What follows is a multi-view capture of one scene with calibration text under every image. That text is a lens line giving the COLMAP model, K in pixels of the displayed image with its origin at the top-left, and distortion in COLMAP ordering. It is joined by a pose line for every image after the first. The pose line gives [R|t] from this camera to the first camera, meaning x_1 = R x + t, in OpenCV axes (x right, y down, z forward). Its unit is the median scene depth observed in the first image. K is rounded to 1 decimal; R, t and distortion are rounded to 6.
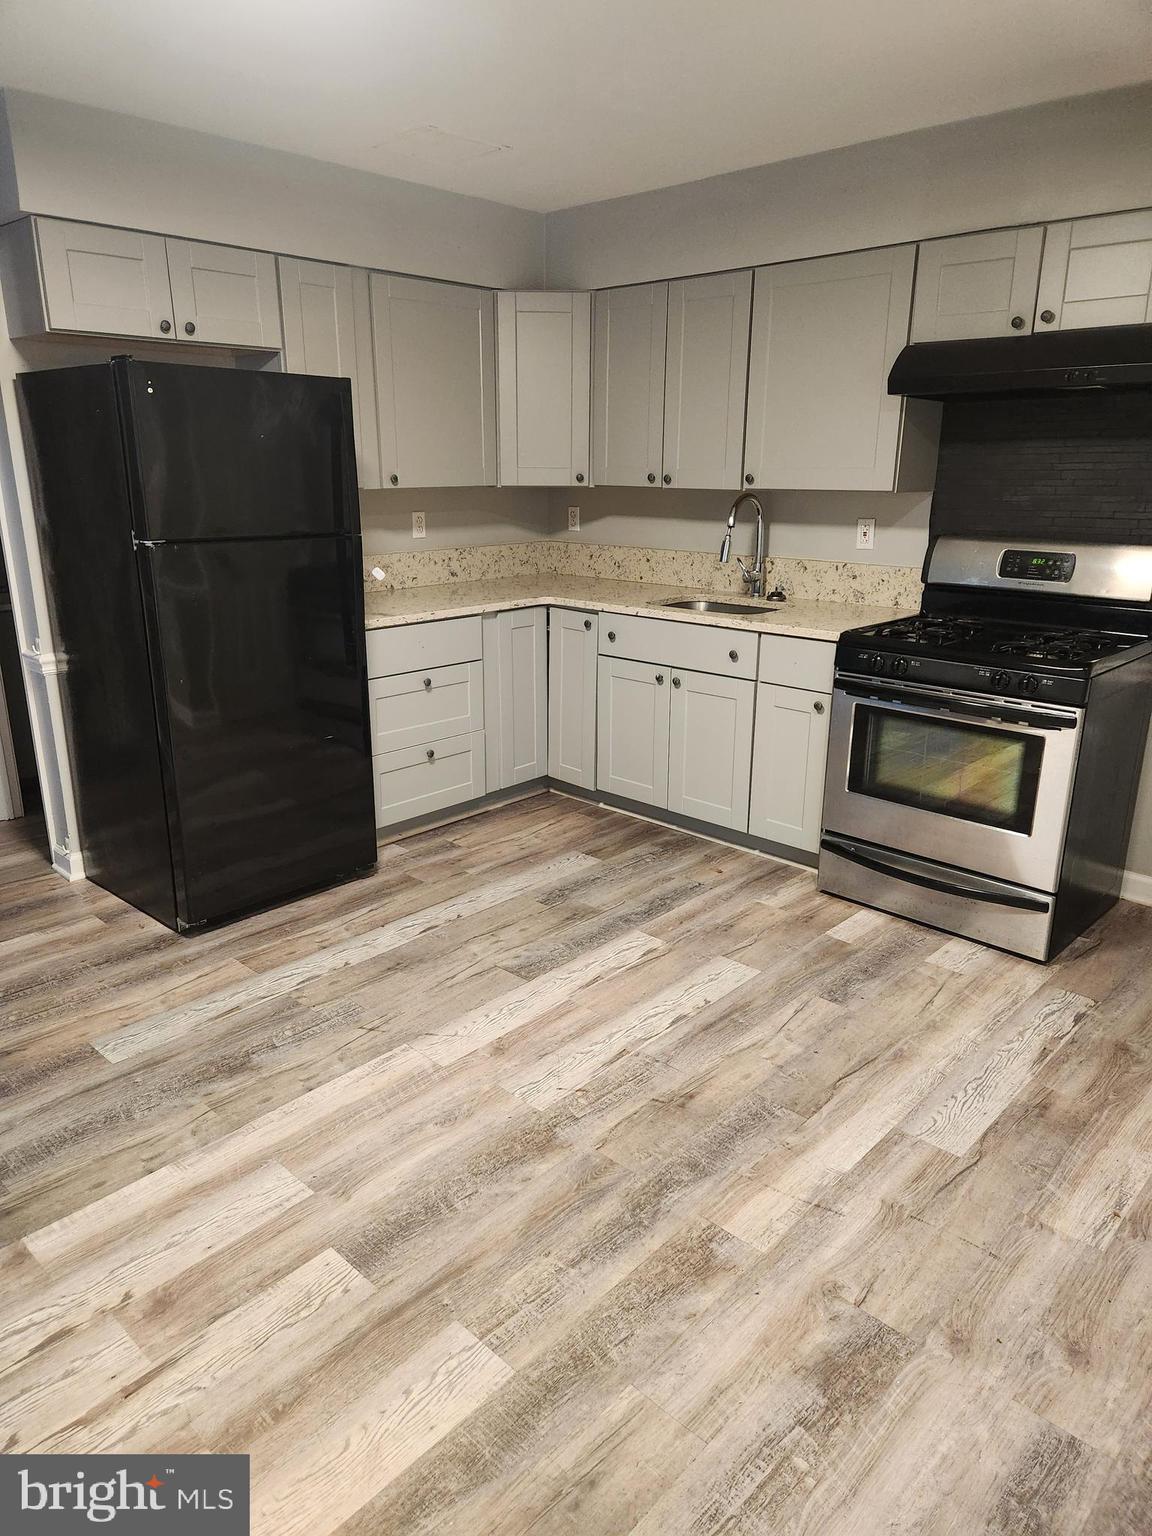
lens RADIAL K [[1028.0, 0, 576.9], [0, 1028.0, 759.8], [0, 0, 1]] dist [0.071055, -0.040942]
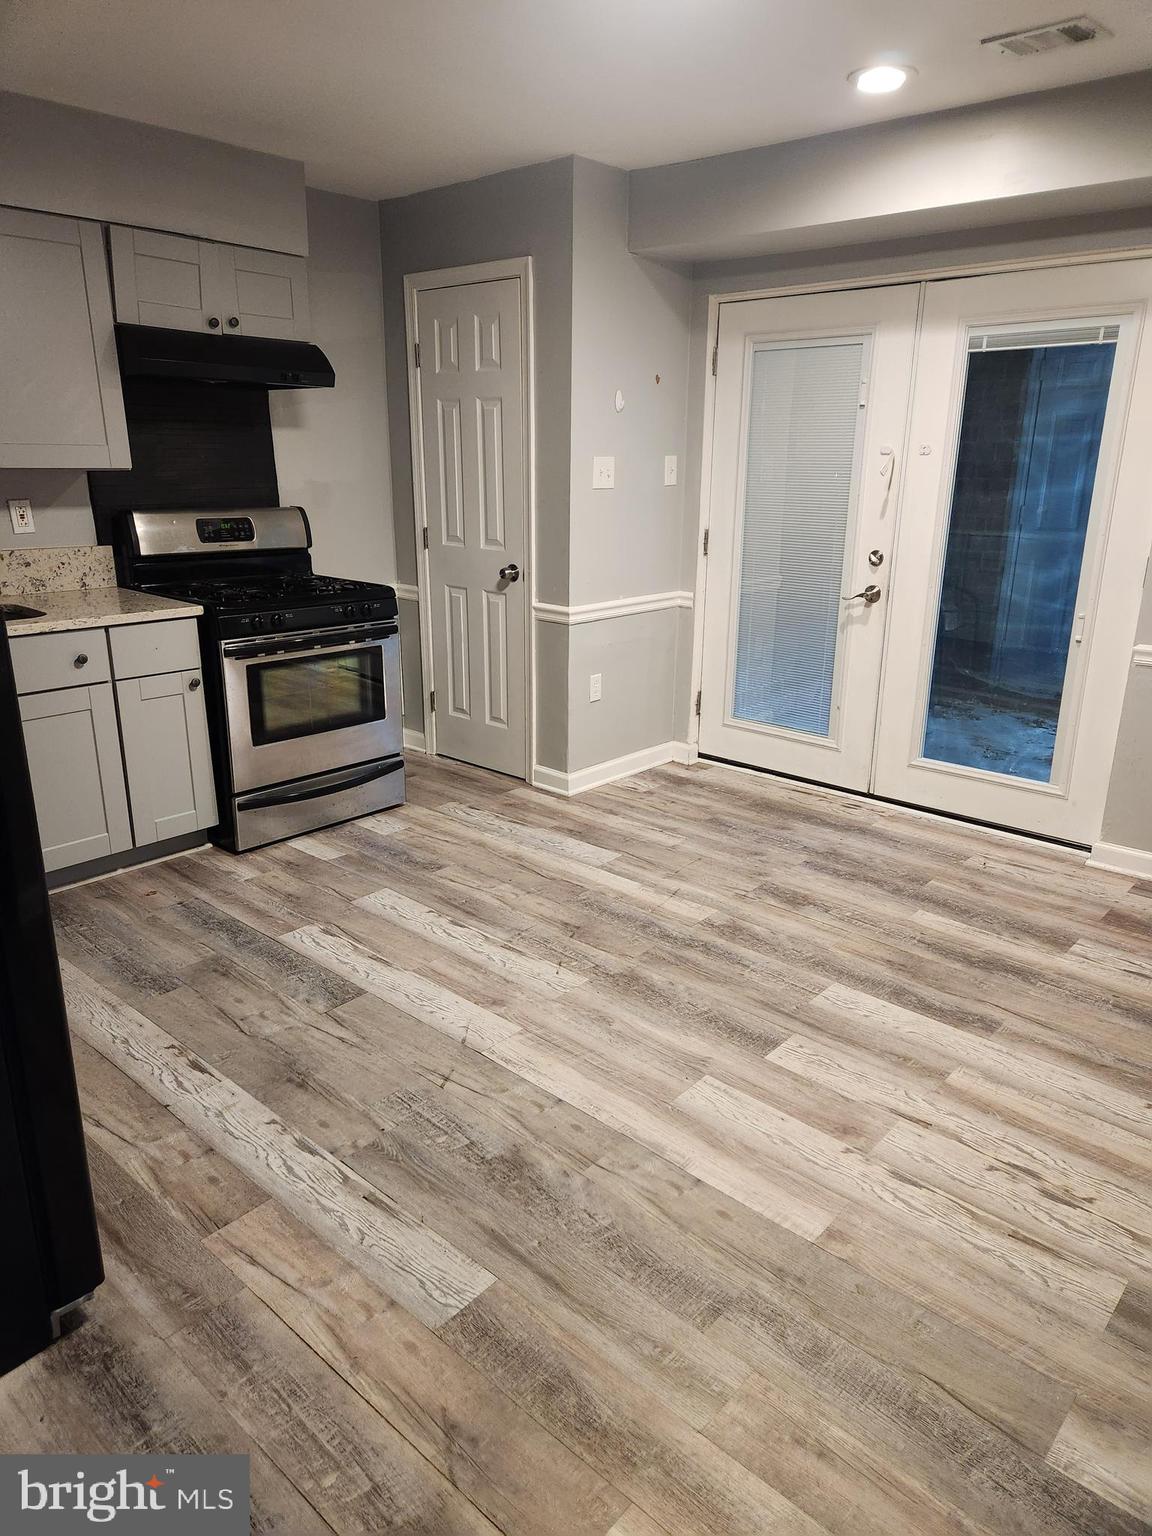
lens RADIAL K [[1028.0, 0, 576.3], [0, 1028.0, 768.4], [0, 0, 1]] dist [0.071055, -0.040942]
pose [[-0.032476, -0.297772, 0.954085, -0.947694], [0.274731, 0.915158, 0.294974, -0.211895], [-0.960973, 0.271696, 0.052086, 0.750364]]
